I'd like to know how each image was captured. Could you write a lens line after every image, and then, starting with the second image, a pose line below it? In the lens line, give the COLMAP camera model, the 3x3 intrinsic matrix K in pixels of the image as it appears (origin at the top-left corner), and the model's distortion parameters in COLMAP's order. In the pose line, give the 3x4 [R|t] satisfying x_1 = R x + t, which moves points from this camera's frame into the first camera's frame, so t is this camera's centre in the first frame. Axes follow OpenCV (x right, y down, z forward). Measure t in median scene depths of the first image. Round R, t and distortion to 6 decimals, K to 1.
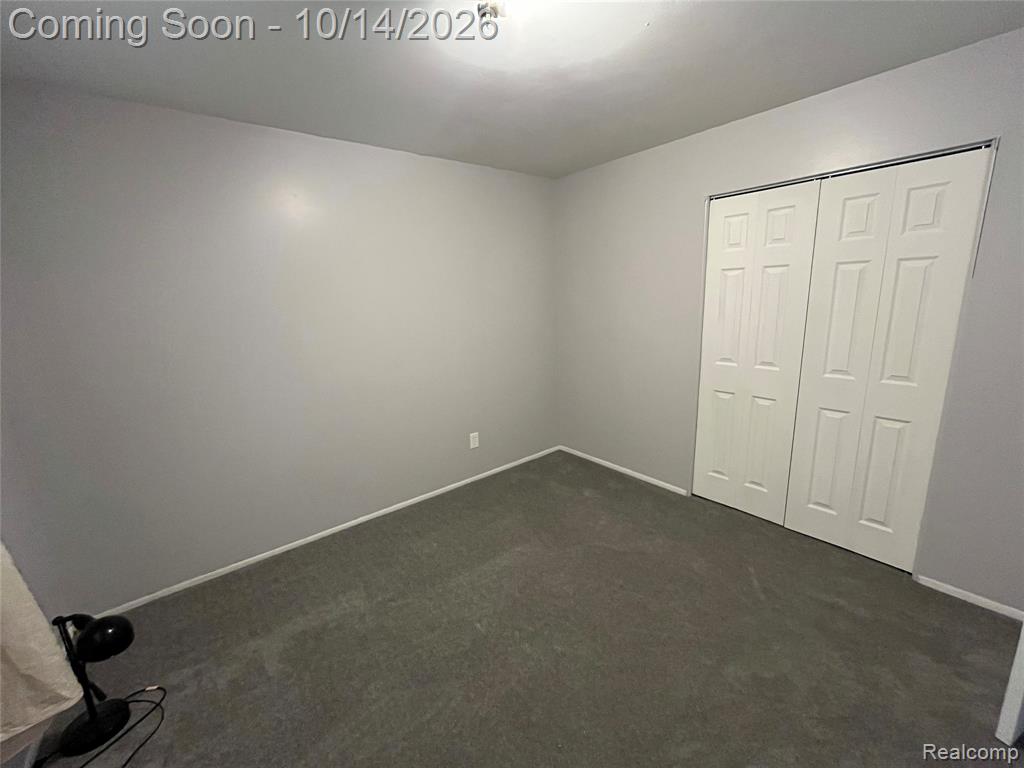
lens RADIAL K [[414.2, 0, 512.0], [0, 414.2, 384.0], [0, 0, 1]] dist [0.000090, 0.000036]
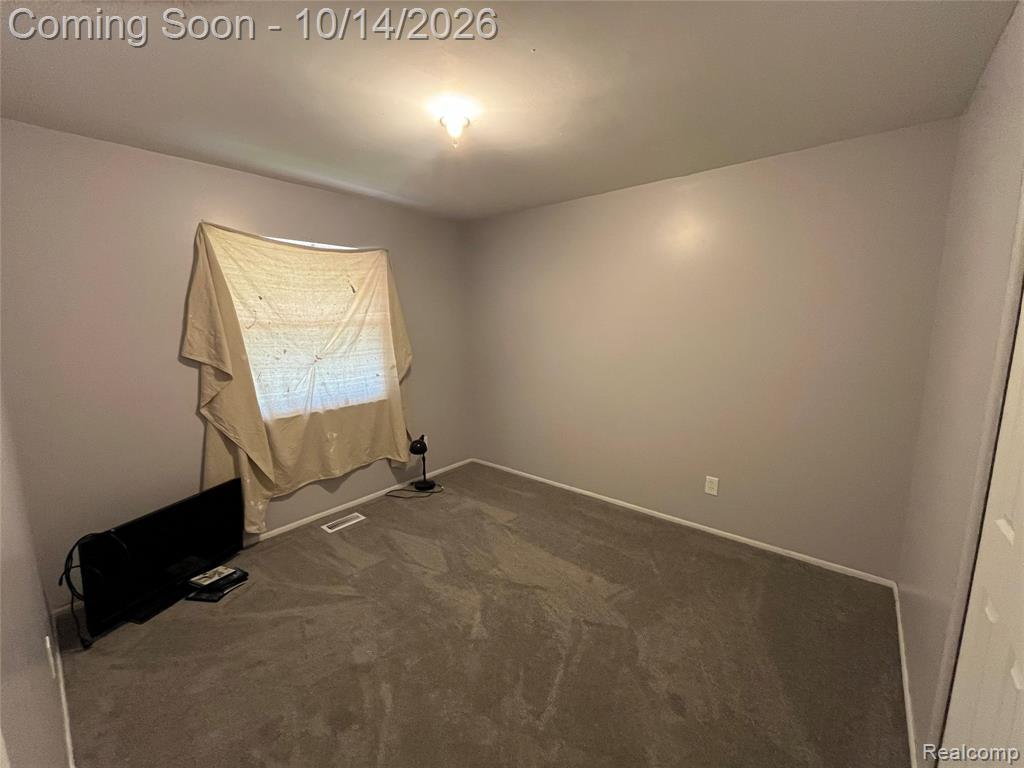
lens RADIAL K [[414.2, 0, 512.0], [0, 414.2, 384.0], [0, 0, 1]] dist [0.000090, 0.000036]
pose [[0.164684, 0.186682, -0.968519, 0.978474], [-0.199084, 0.968008, 0.152732, -0.176956], [0.966046, 0.167664, 0.196581, 0.638203]]
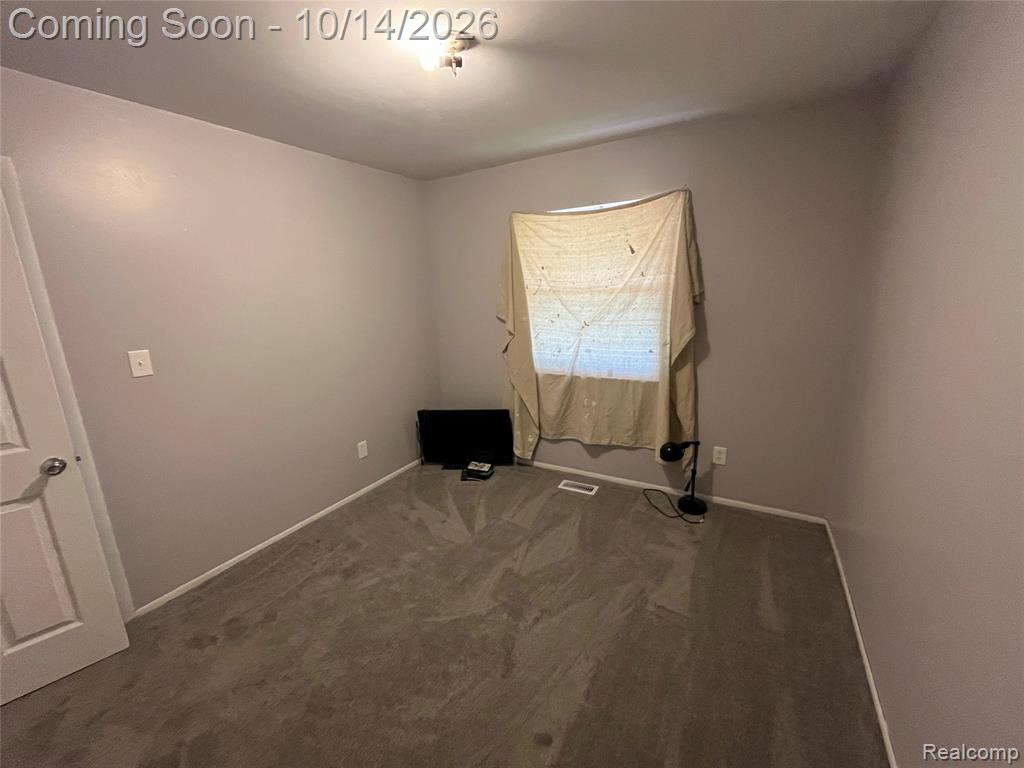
lens RADIAL K [[414.2, 0, 512.0], [0, 414.2, 384.0], [0, 0, 1]] dist [0.000090, 0.000036]
pose [[-0.940881, 0.142884, -0.307127, 0.181644], [-0.000682, 0.905881, 0.423531, -0.336313], [0.338736, 0.398702, -0.852229, 1.487061]]
